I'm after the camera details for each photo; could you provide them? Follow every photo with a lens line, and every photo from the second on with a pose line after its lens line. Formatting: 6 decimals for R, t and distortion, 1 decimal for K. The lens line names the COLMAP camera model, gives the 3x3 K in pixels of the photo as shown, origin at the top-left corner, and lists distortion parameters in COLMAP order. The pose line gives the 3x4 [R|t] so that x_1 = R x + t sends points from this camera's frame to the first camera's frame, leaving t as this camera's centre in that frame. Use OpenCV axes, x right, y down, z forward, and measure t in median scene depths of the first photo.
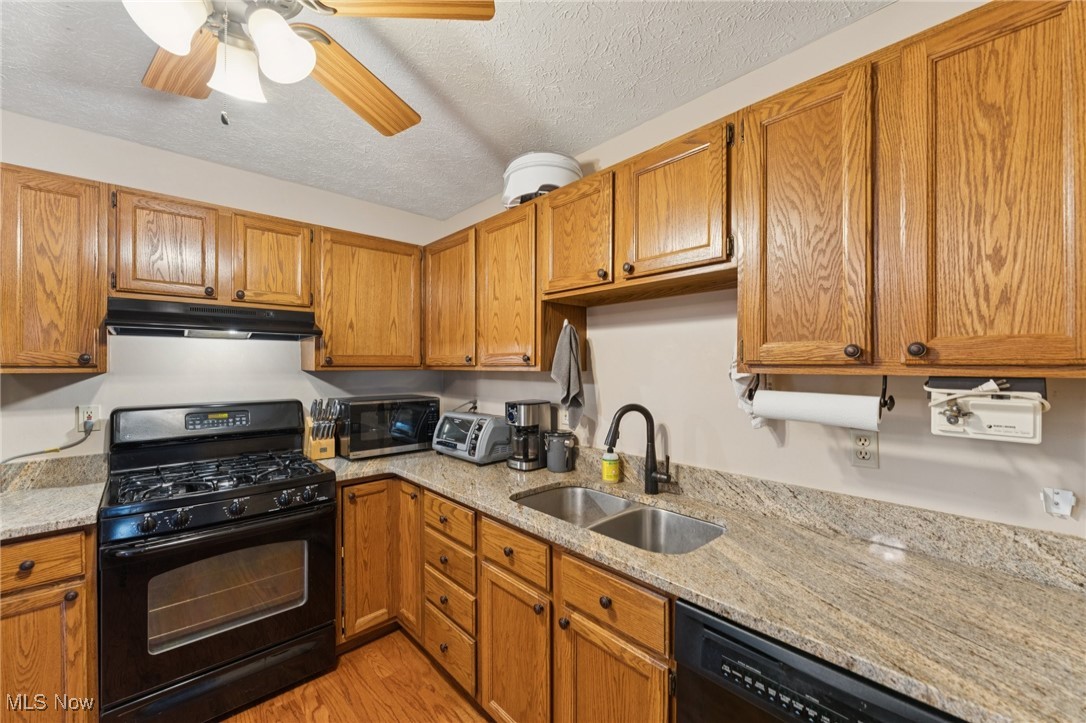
lens RADIAL K [[425.5, 0, 536.1], [0, 425.5, 361.2], [0, 0, 1]] dist [-0.003278, -0.000132]
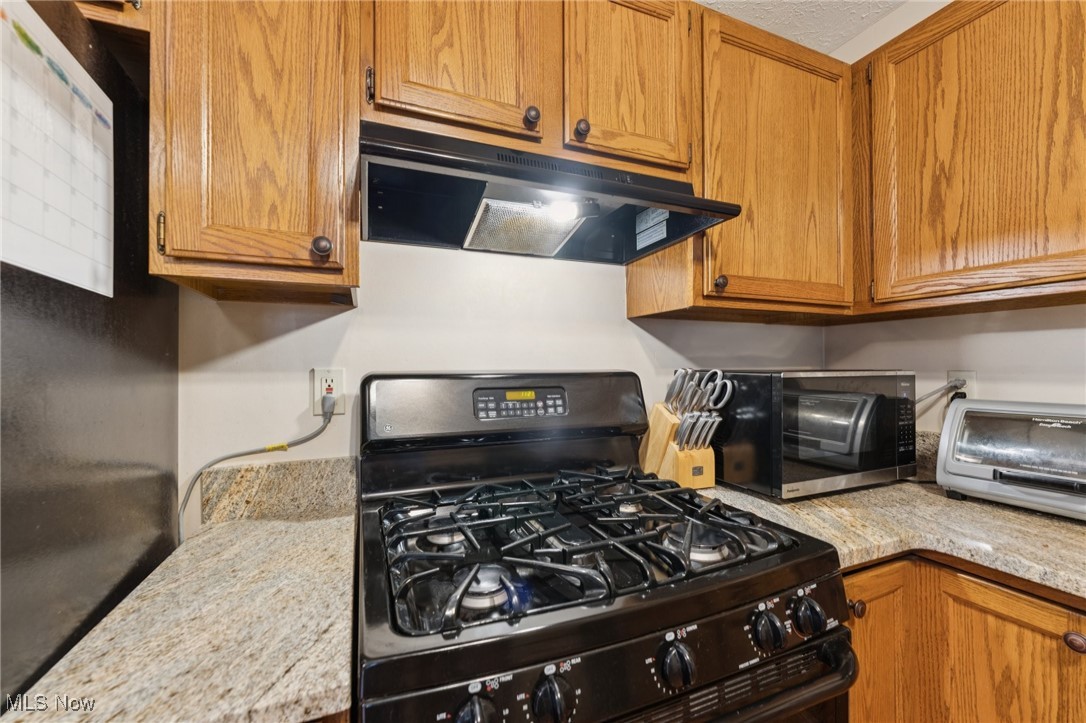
lens RADIAL K [[425.5, 0, 536.1], [0, 425.5, 361.2], [0, 0, 1]] dist [-0.003278, -0.000132]
pose [[0.938724, -0.008062, -0.344576, -0.615205], [0.007331, 0.999967, -0.003425, 0.099648], [0.344593, 0.000689, 0.938752, 0.577829]]
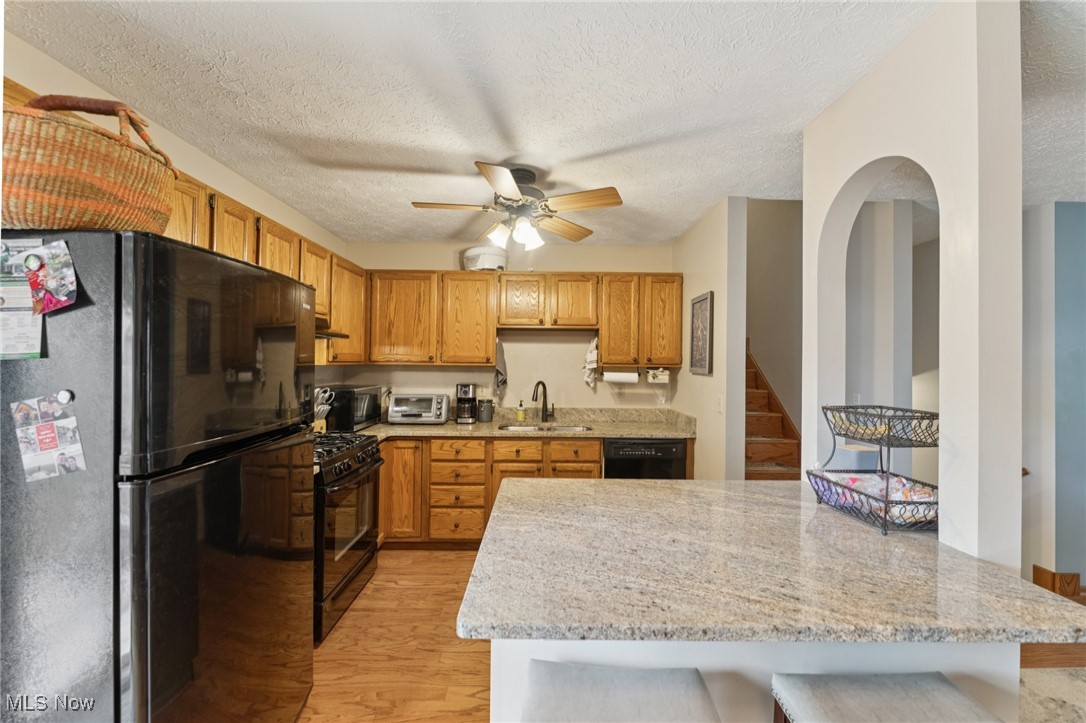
lens RADIAL K [[425.5, 0, 536.1], [0, 425.5, 361.2], [0, 0, 1]] dist [-0.003278, -0.000132]
pose [[0.669311, 0.009015, 0.742928, -1.226815], [-0.017450, 0.999841, 0.003589, -0.005106], [-0.742778, -0.015367, 0.669362, -0.367743]]
